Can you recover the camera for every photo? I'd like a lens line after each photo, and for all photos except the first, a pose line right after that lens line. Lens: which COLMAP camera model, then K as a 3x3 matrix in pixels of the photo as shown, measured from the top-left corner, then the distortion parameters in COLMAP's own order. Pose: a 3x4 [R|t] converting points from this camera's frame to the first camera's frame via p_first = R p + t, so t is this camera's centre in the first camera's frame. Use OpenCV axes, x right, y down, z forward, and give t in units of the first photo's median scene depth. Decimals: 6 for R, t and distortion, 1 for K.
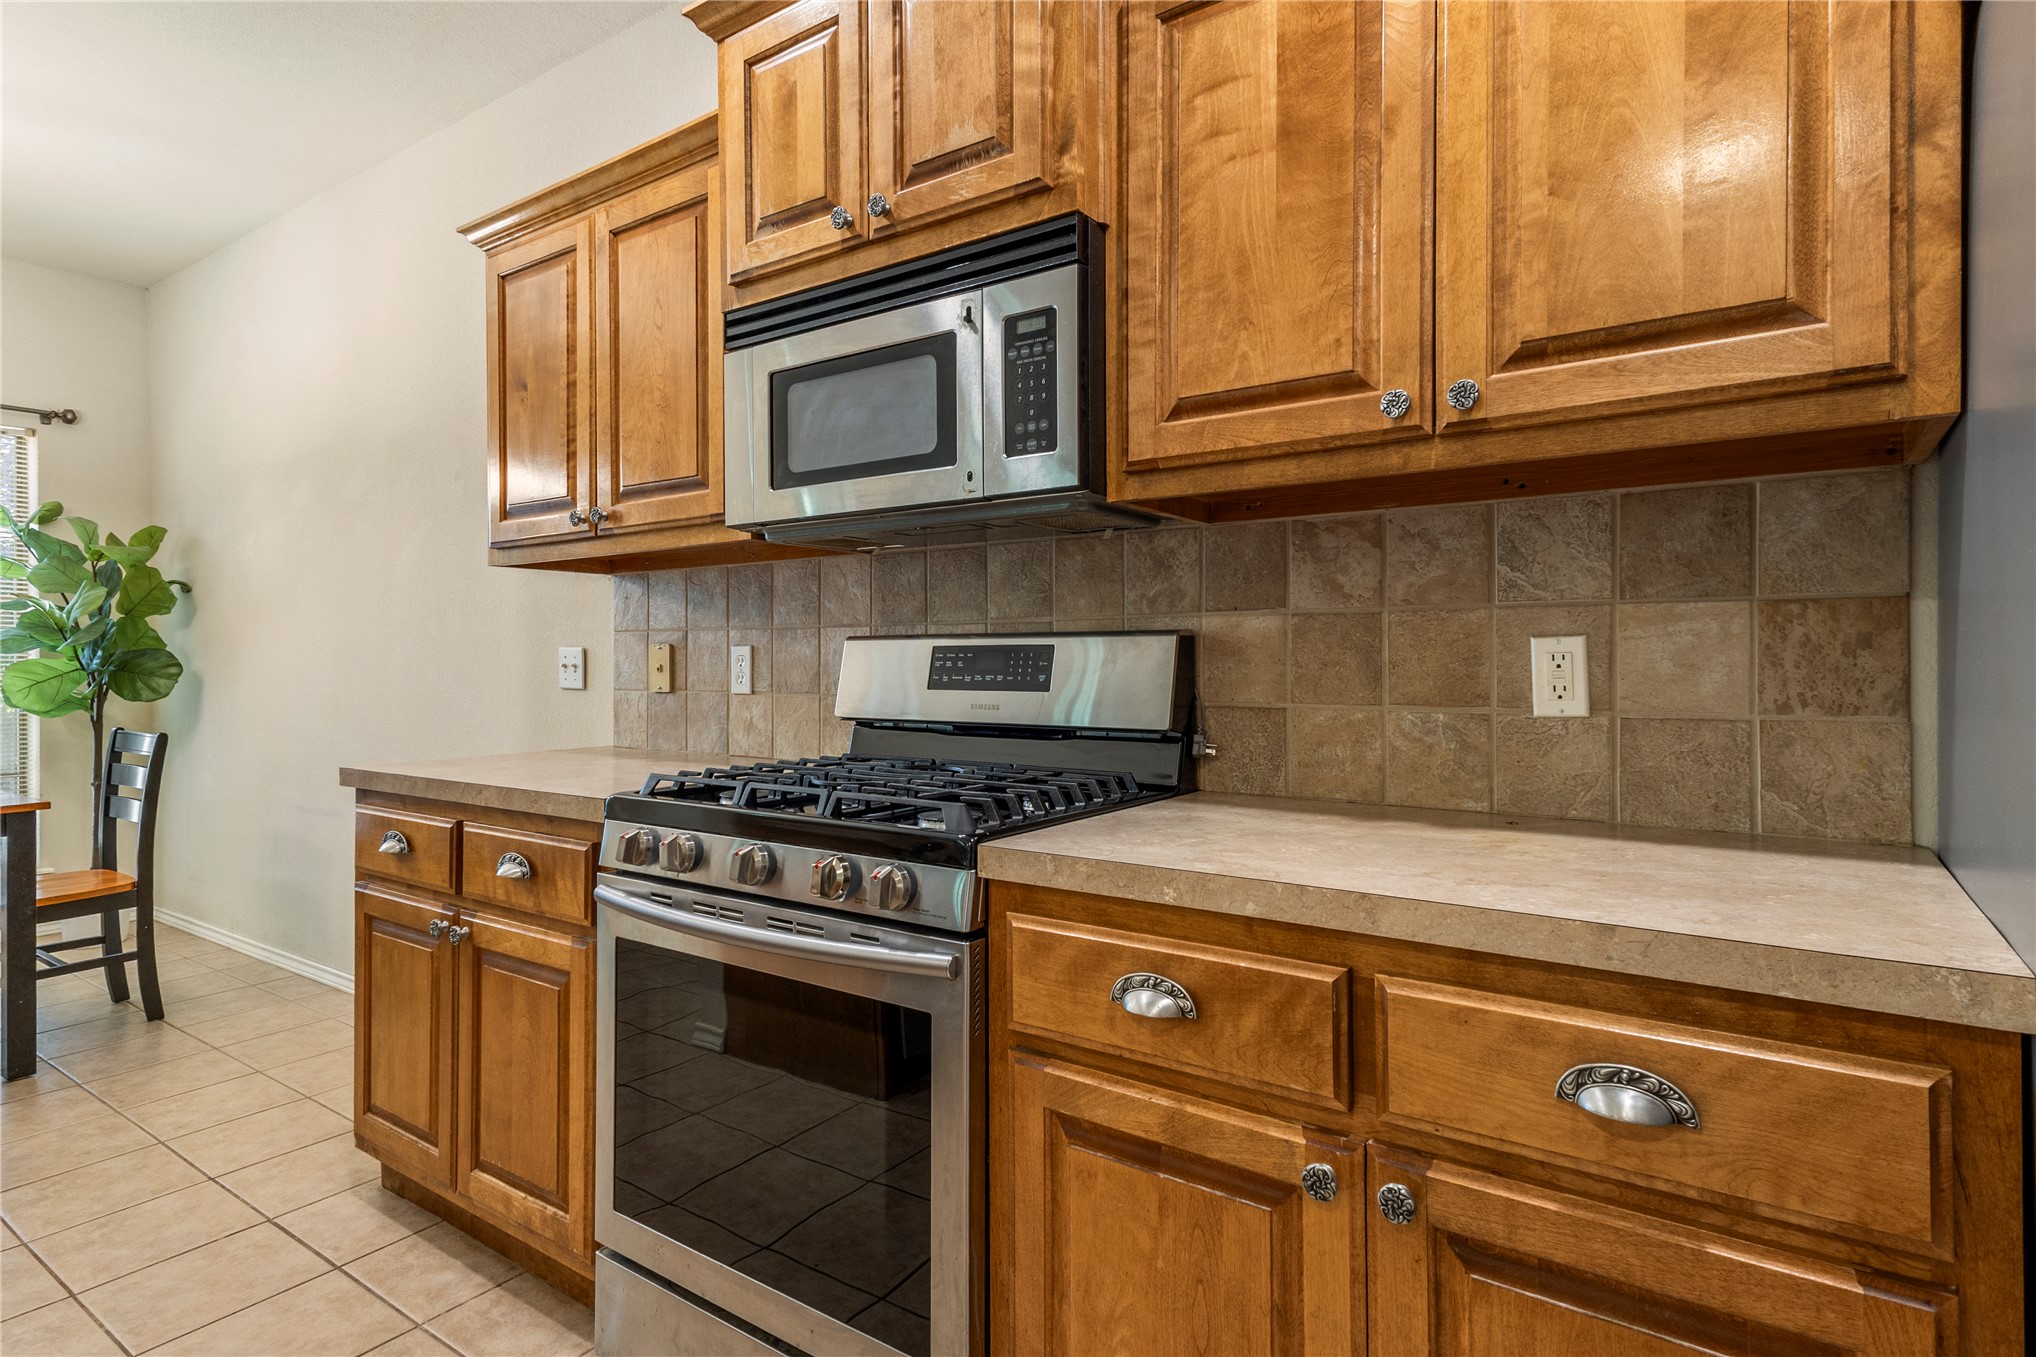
lens RADIAL K [[1051.6, 0, 1015.5], [0, 1051.6, 658.7], [0, 0, 1]] dist [0.027595, -0.004056]
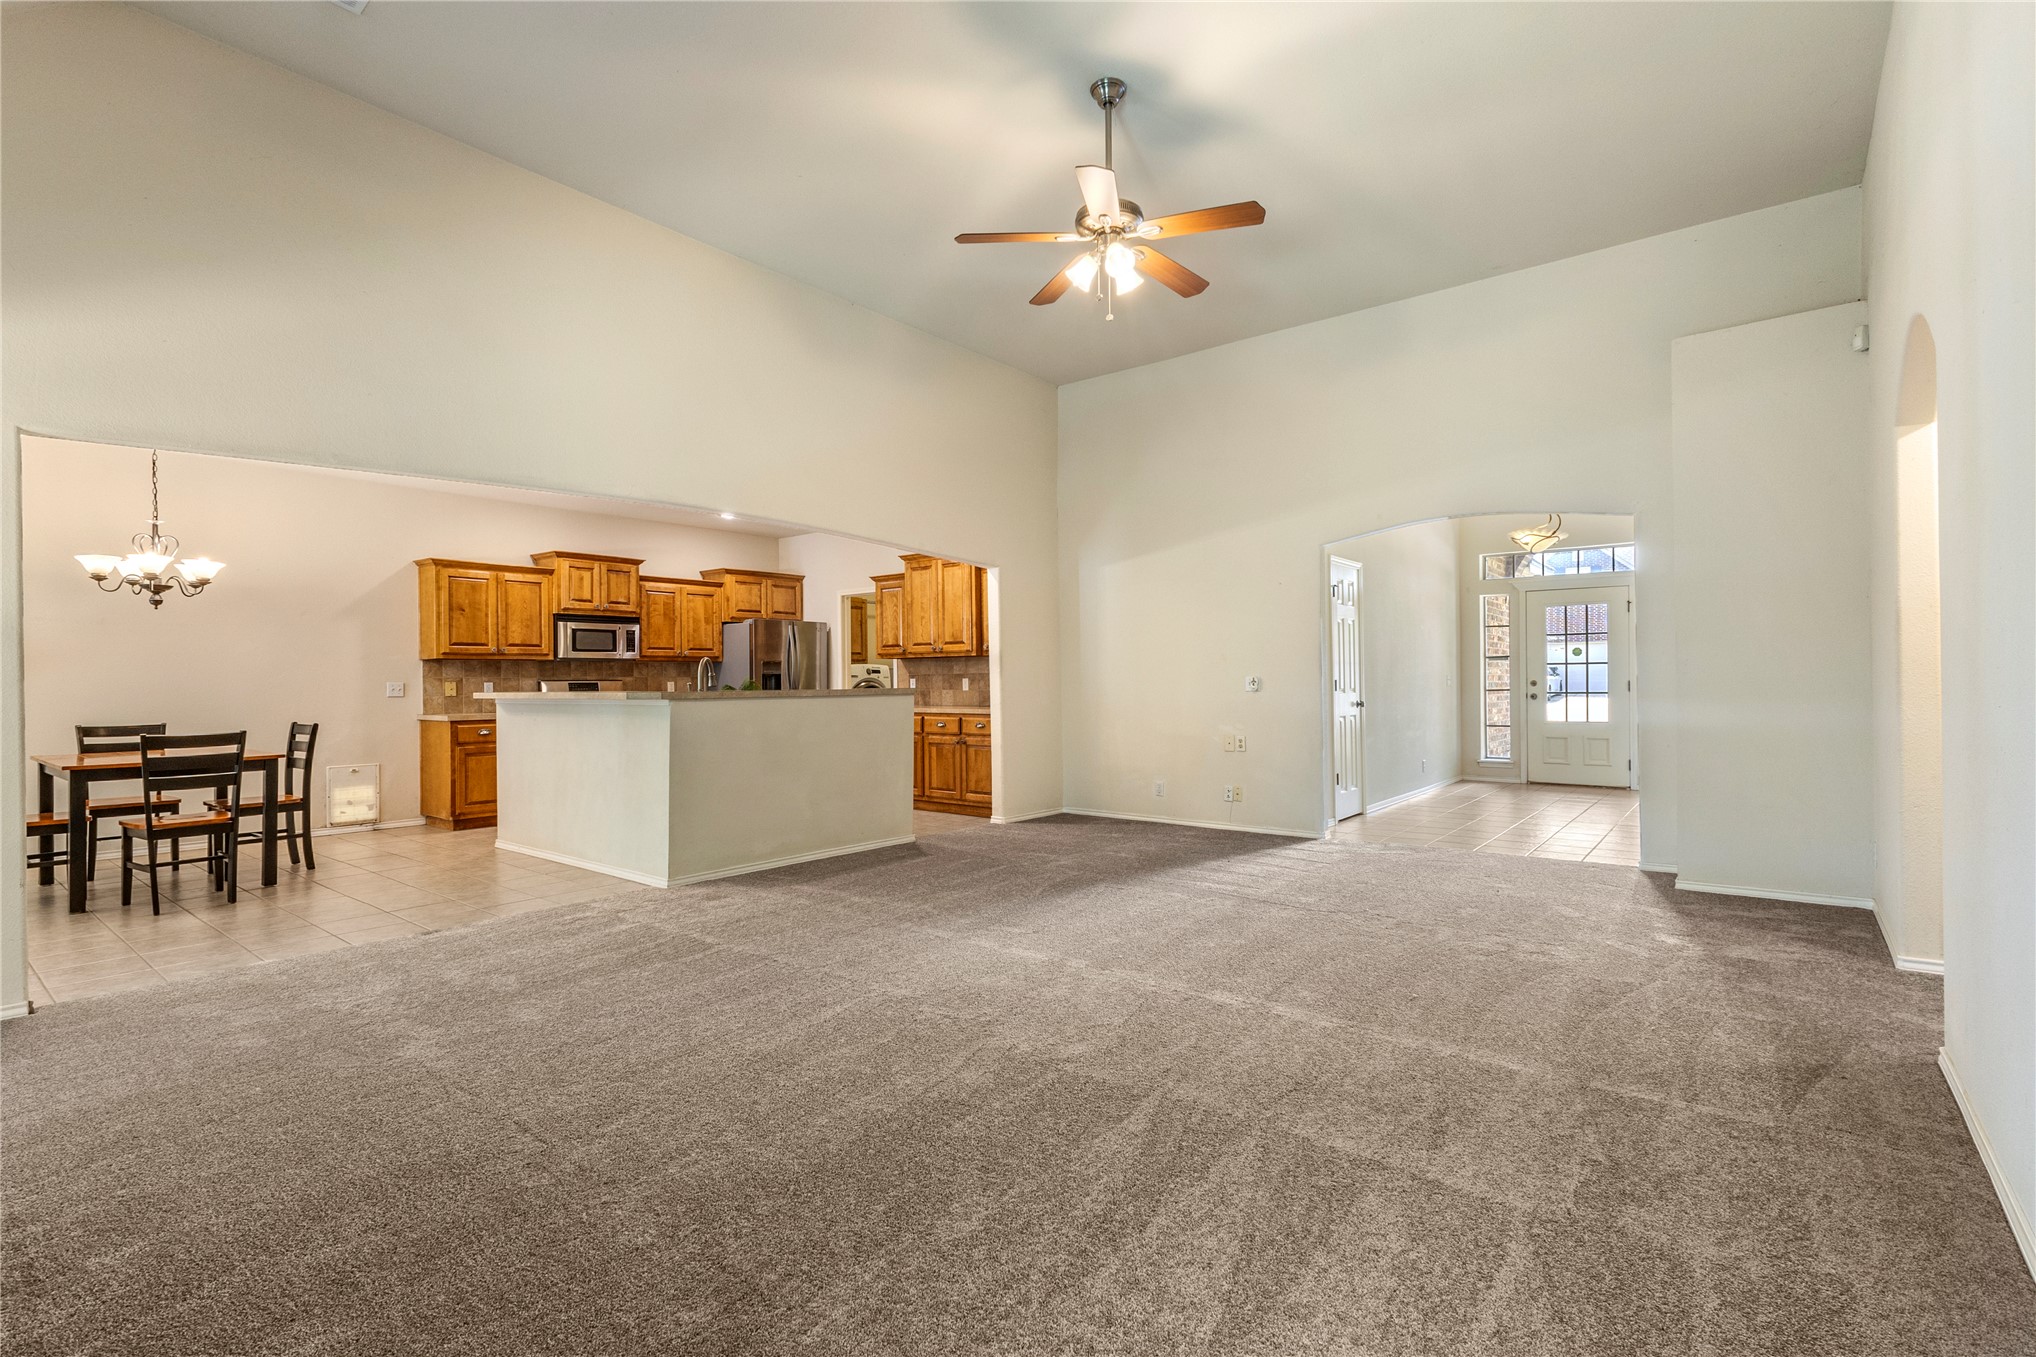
lens RADIAL K [[949.5, 0, 1037.6], [0, 949.5, 678.9], [0, 0, 1]] dist [0.000061, 0.001749]
pose [[0.048676, 0.005360, 0.998800, -5.370005], [0.009378, 0.999939, -0.005823, 0.020450], [-0.998771, 0.009650, 0.048622, -1.659159]]
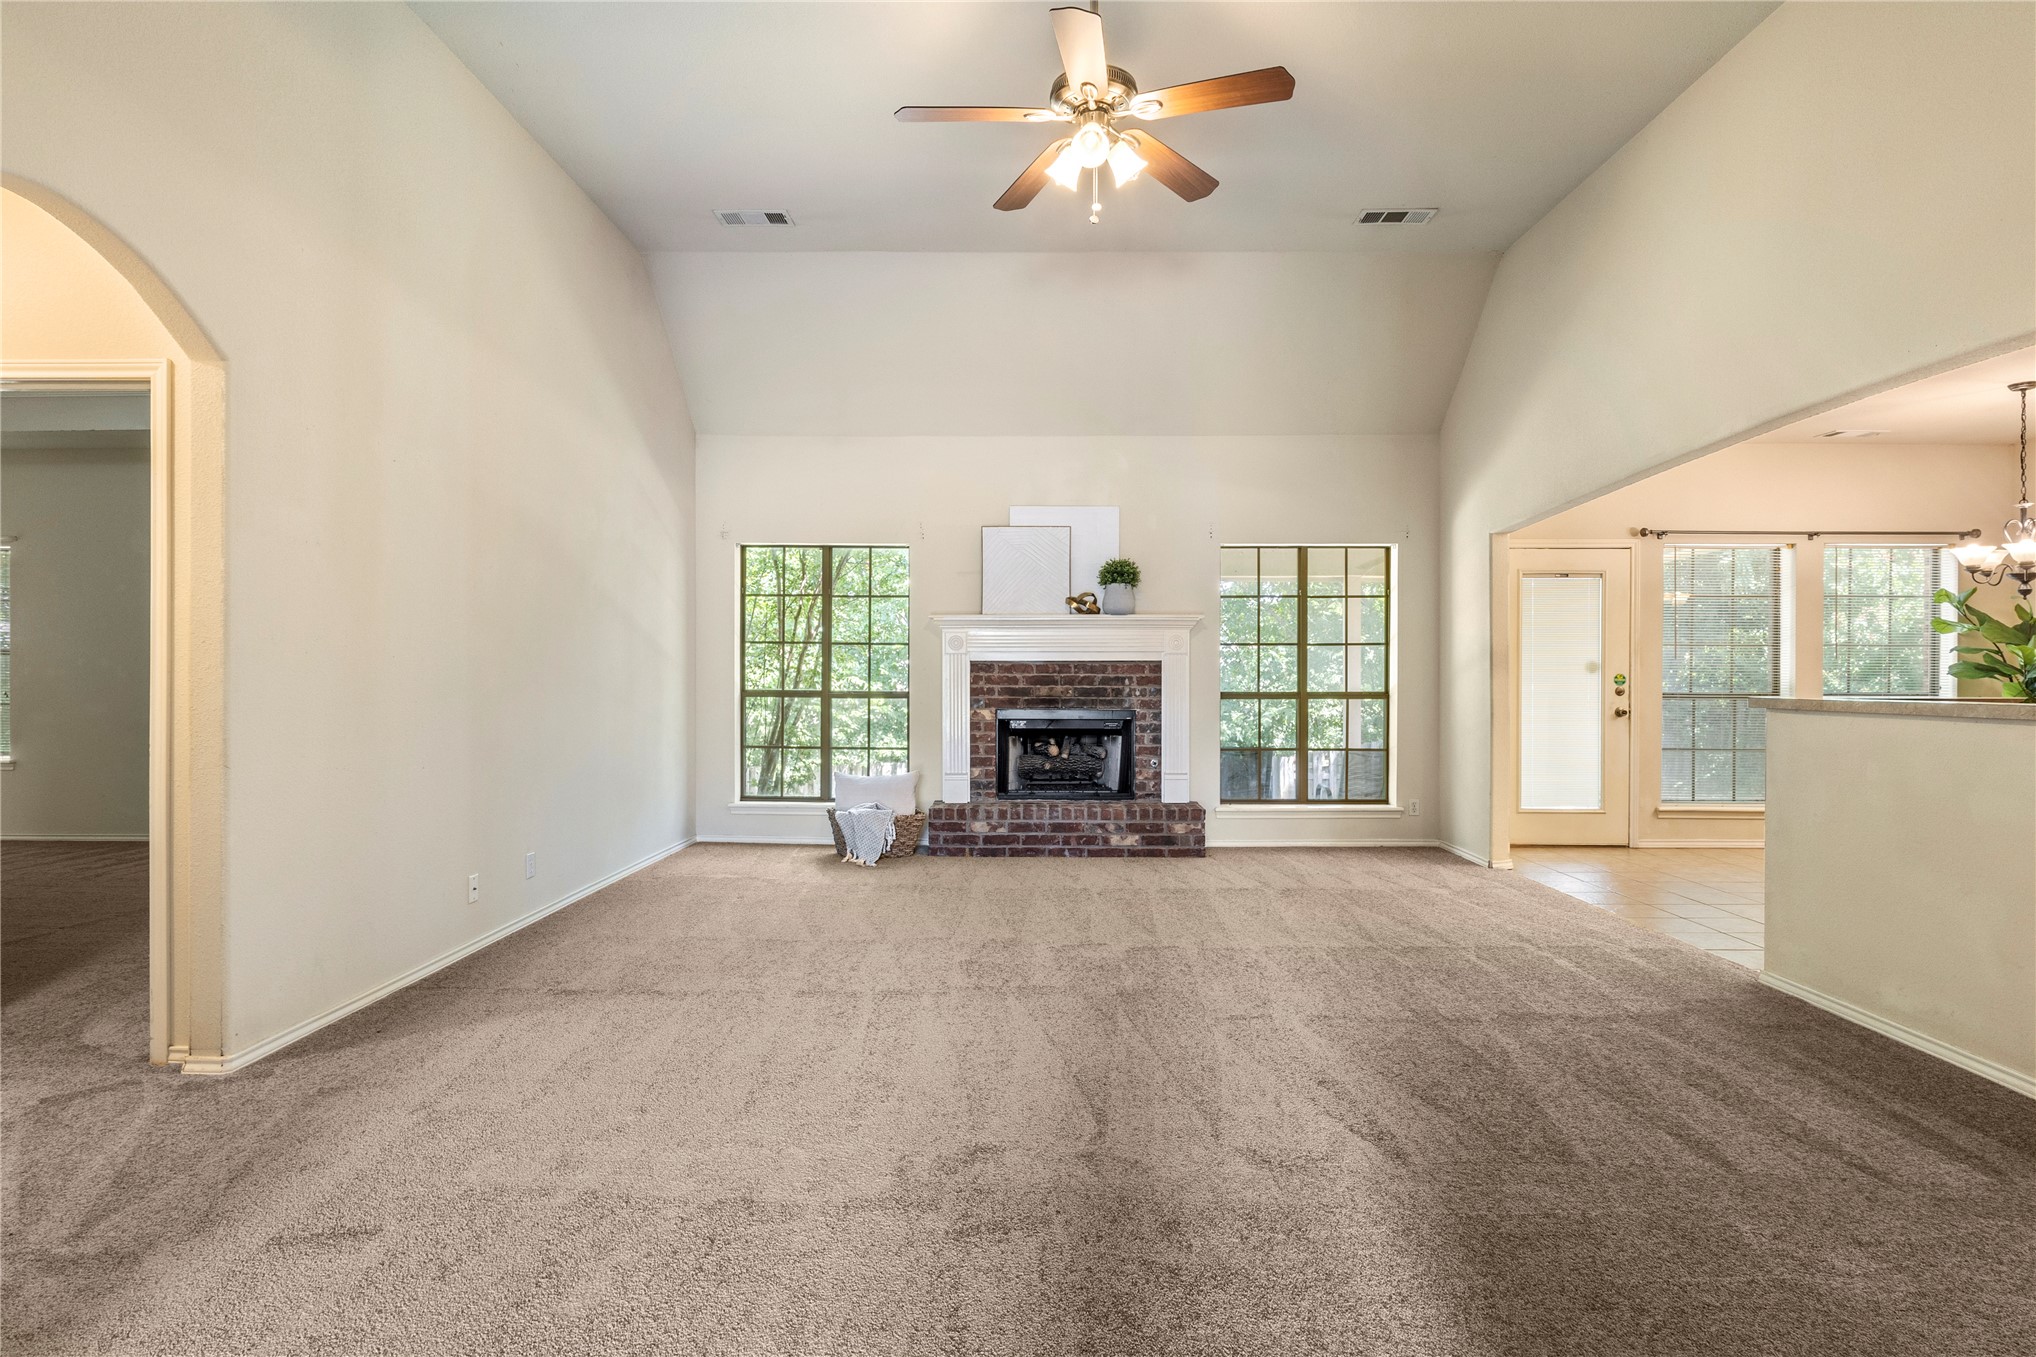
lens RADIAL K [[1044.7, 0, 1028.9], [0, 1044.7, 680.4], [0, 0, 1]] dist [-0.006836, -0.001736]
pose [[0.561412, 0.008288, -0.827495, -1.055386], [-0.006296, 0.999964, 0.005744, -0.006168], [0.827513, 0.001986, 0.561444, -3.020252]]
